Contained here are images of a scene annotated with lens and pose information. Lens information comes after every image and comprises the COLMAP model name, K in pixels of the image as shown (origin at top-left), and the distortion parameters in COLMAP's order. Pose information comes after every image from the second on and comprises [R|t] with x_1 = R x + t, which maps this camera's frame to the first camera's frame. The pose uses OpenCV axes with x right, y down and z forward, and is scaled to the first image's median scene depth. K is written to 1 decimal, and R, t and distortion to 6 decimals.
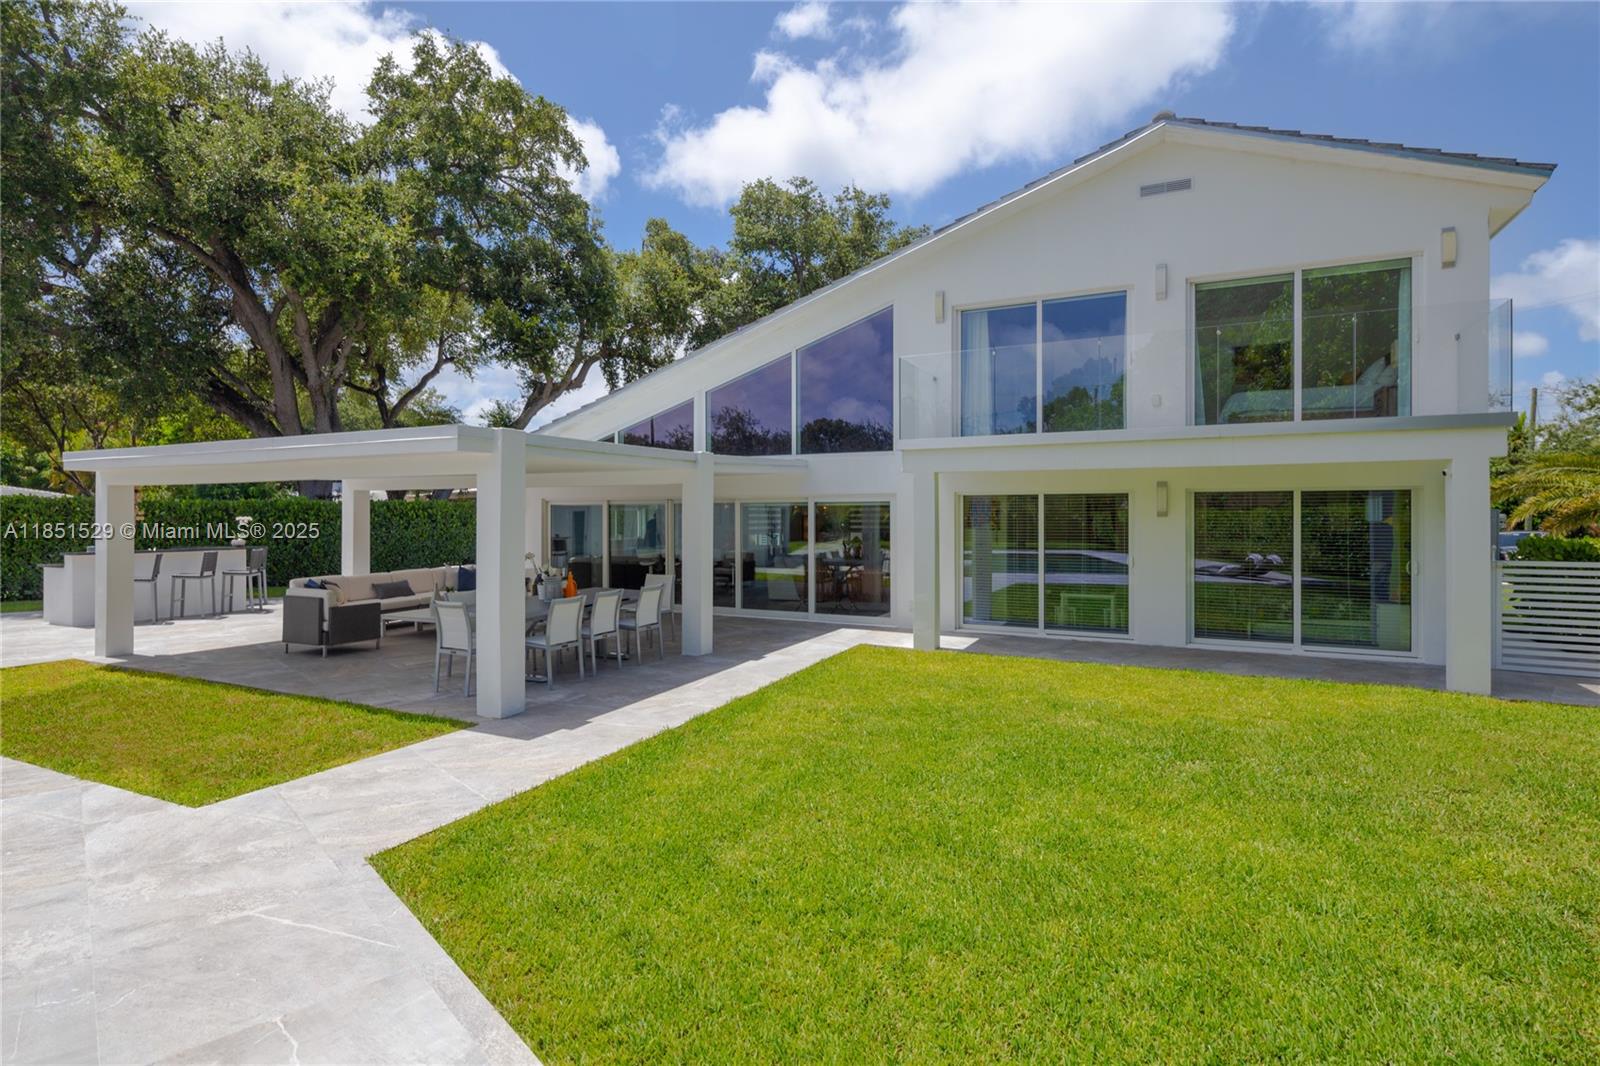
lens RADIAL K [[783.0, 0, 778.1], [0, 783.0, 516.1], [0, 0, 1]] dist [-0.001033, -0.000613]
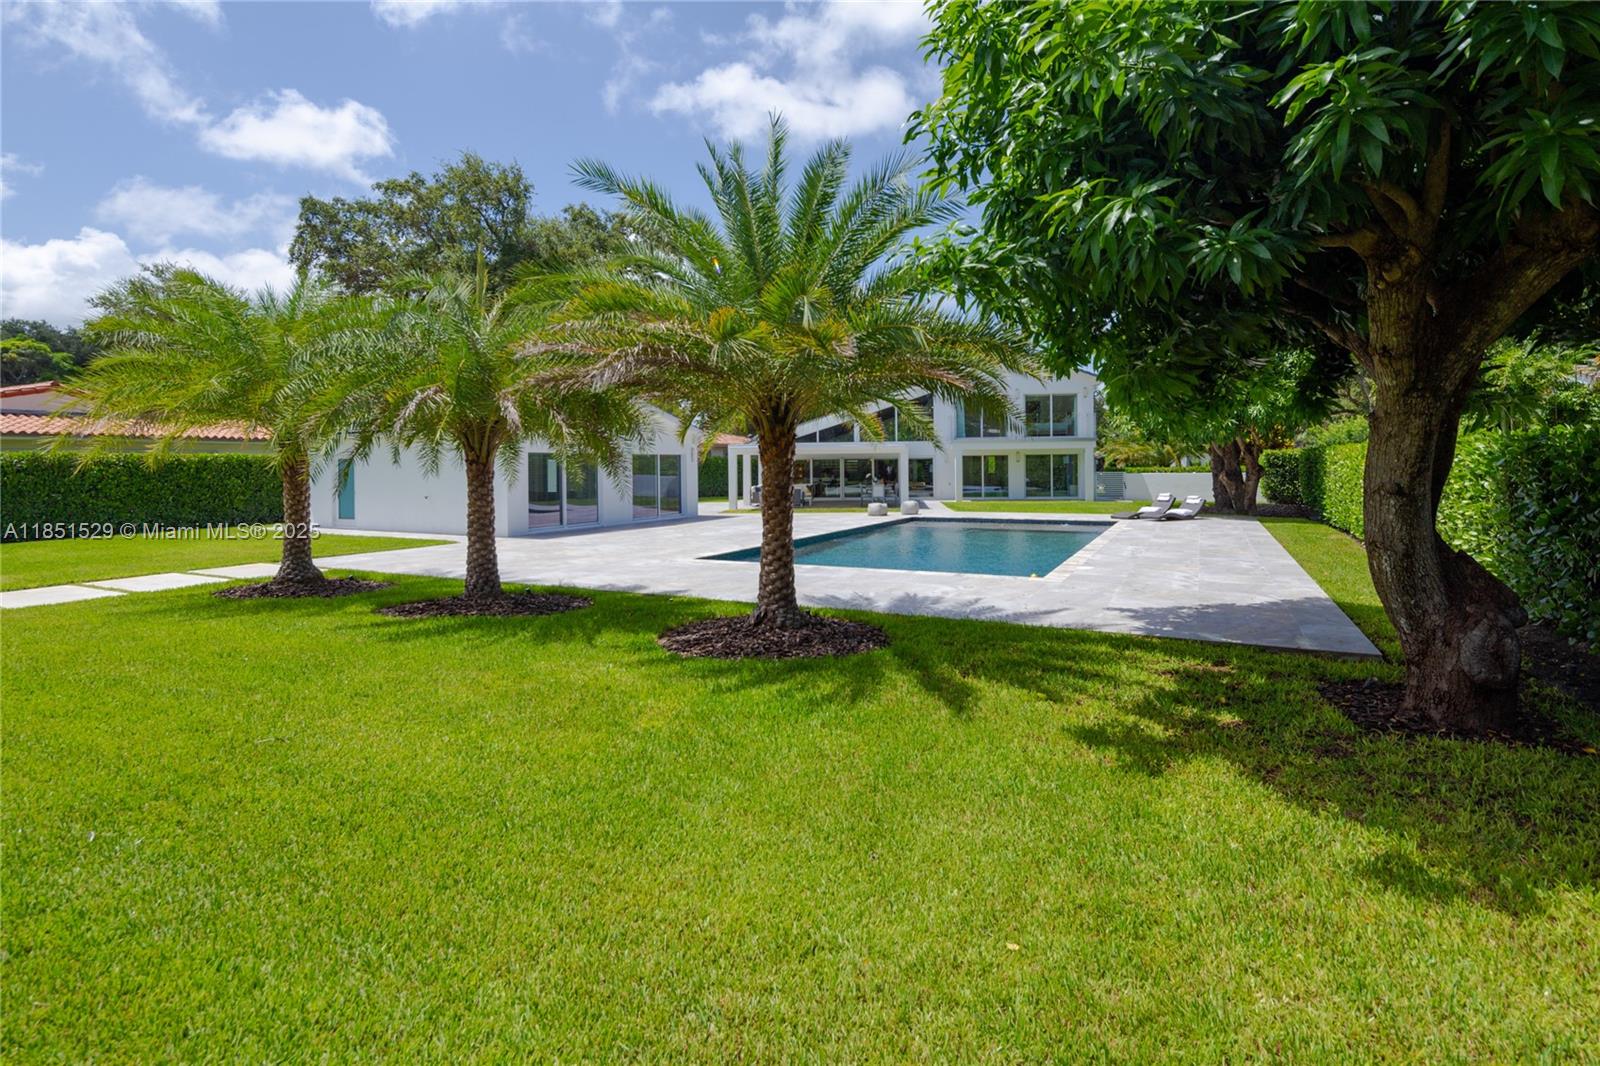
lens RADIAL K [[783.0, 0, 811.8], [0, 783.0, 453.2], [0, 0, 1]] dist [-0.001033, -0.000613]
pose [[0.932783, -0.002289, 0.360431, -1.408948], [0.010456, 0.999731, -0.020712, 0.020304], [-0.360287, 0.023088, 0.932556, -1.663615]]
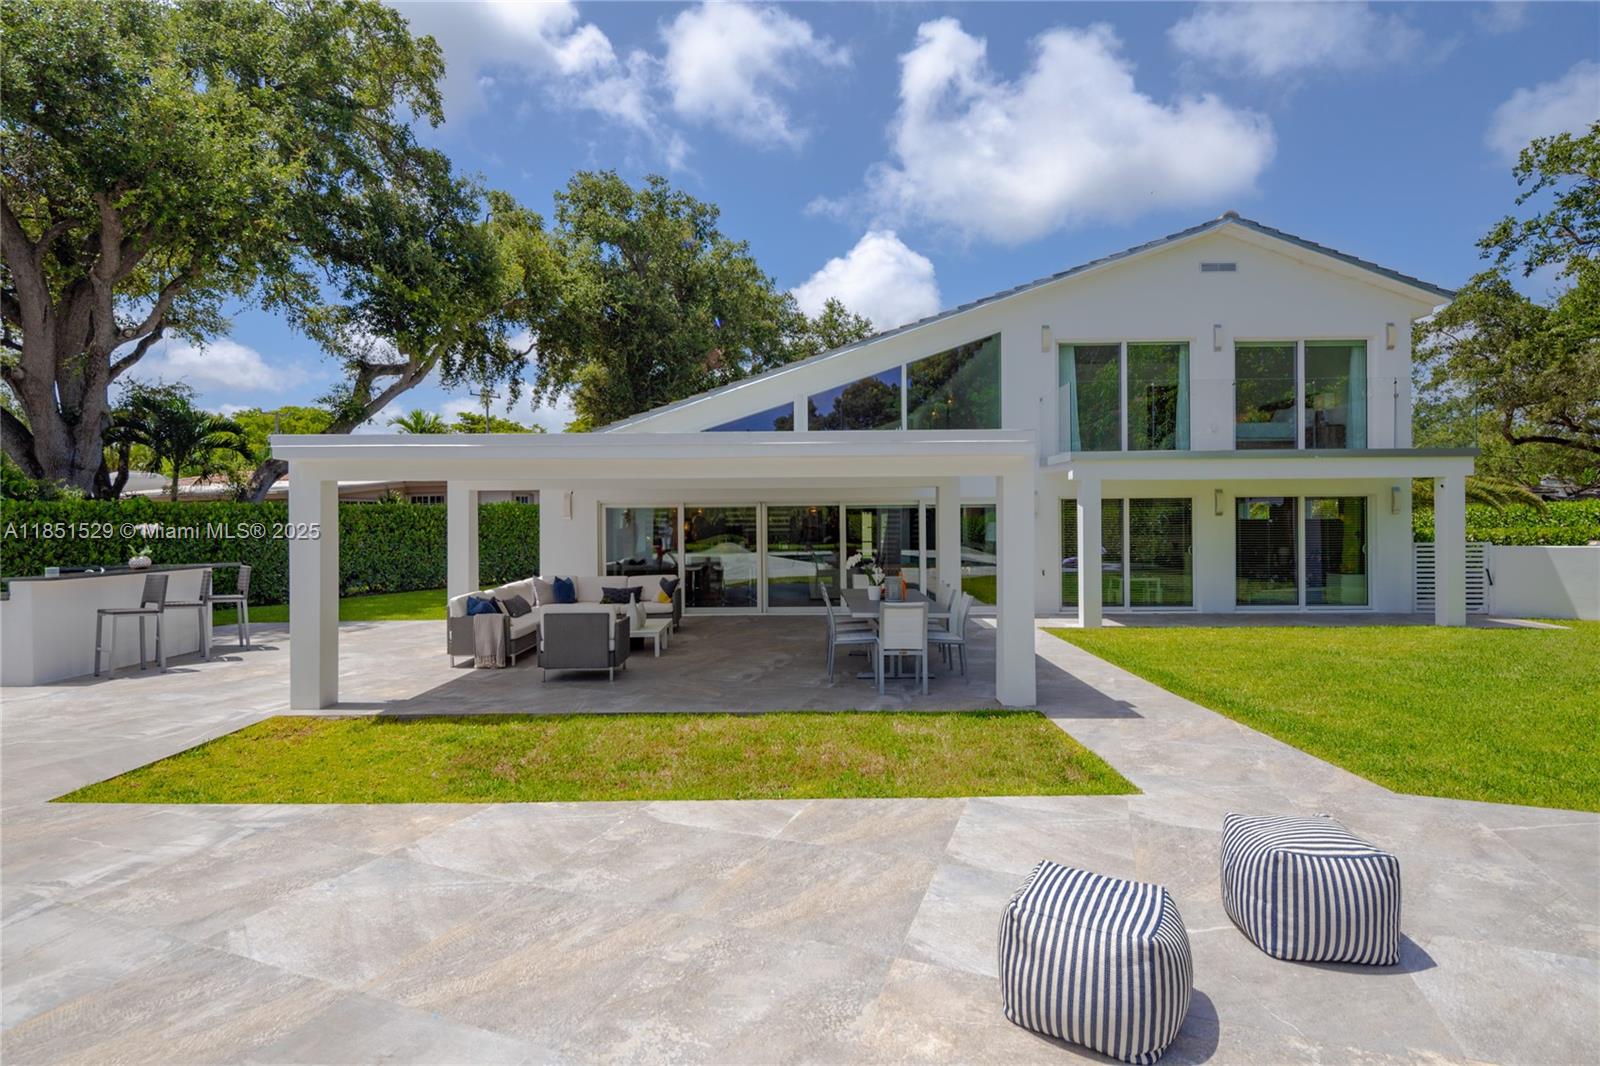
lens RADIAL K [[783.0, 0, 799.8], [0, 783.0, 525.4], [0, 0, 1]] dist [-0.001033, -0.000613]
pose [[0.898636, -0.009588, 0.438591, -0.648647], [0.007531, 0.999951, 0.006431, 0.002924], [-0.438631, -0.002476, 0.898664, 0.108921]]
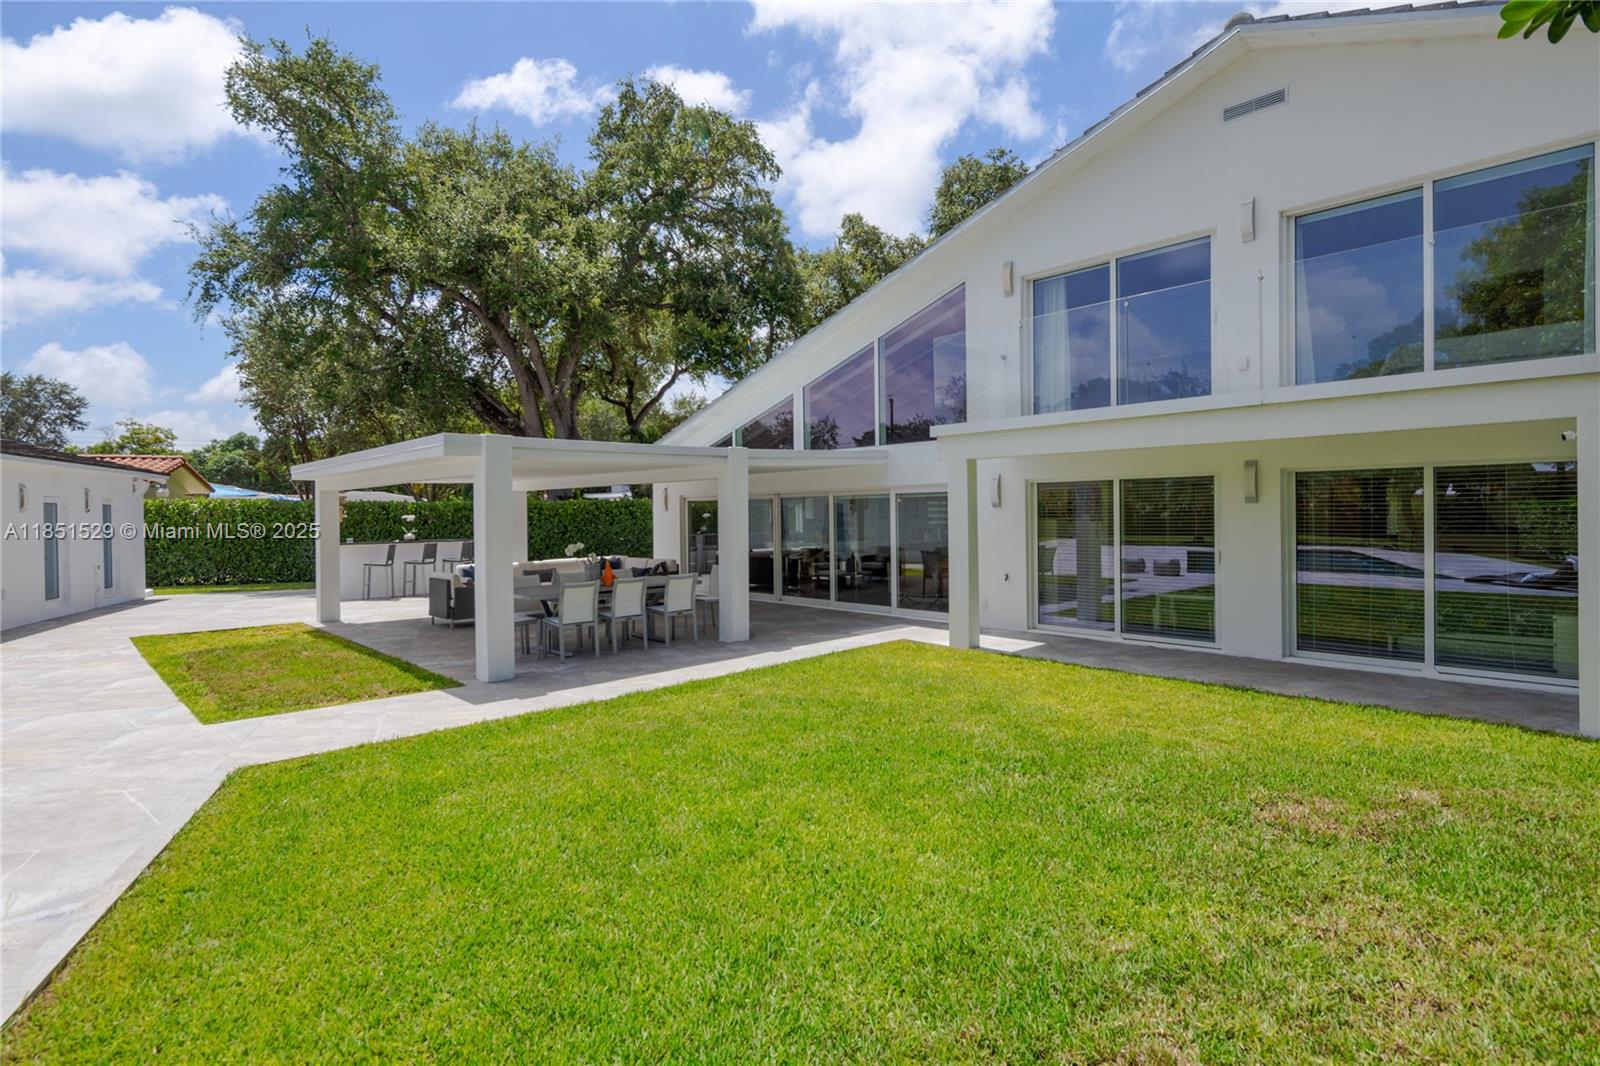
lens RADIAL K [[783.0, 0, 775.1], [0, 783.0, 530.9], [0, 0, 1]] dist [-0.001033, -0.000613]
pose [[0.934566, -0.003311, -0.355775, 0.279518], [0.012385, 0.999653, 0.023230, 0.004345], [0.355575, -0.026117, 0.934283, 0.031862]]
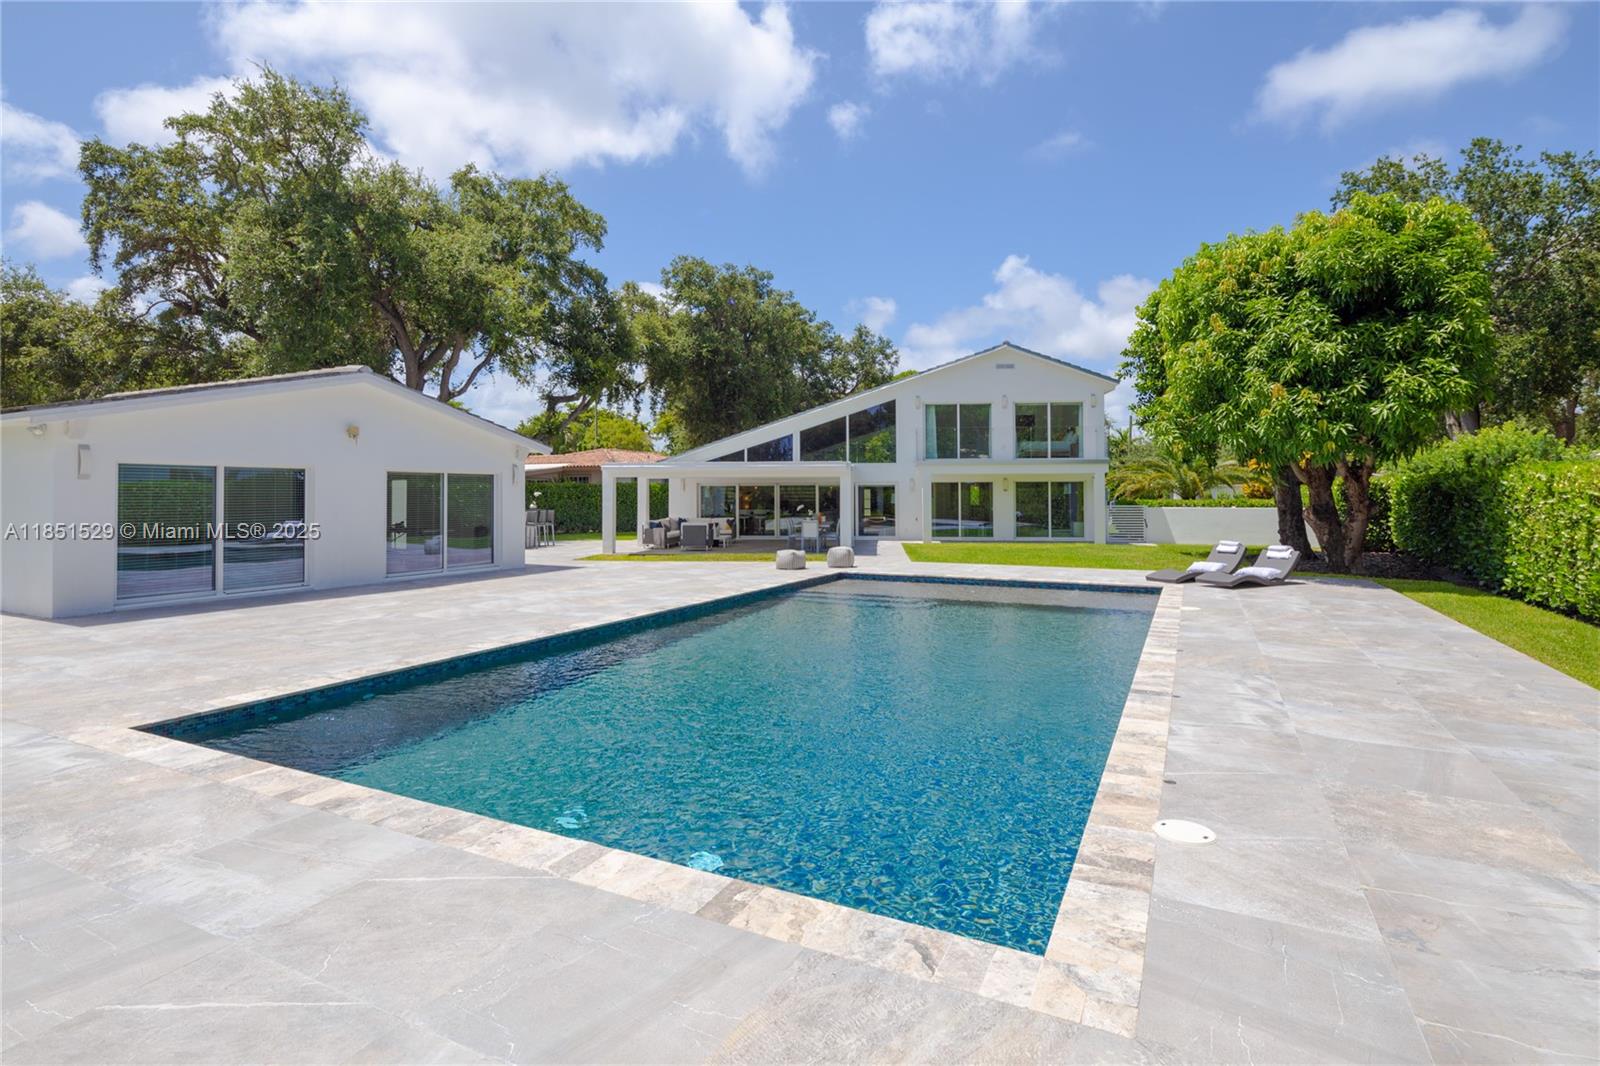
lens RADIAL K [[783.0, 0, 801.6], [0, 783.0, 477.8], [0, 0, 1]] dist [-0.001033, -0.000613]
pose [[0.934975, 0.007975, 0.354623, -0.962779], [0.001347, 0.999660, -0.026034, 0.020948], [-0.354710, 0.024819, 0.934647, -1.082136]]
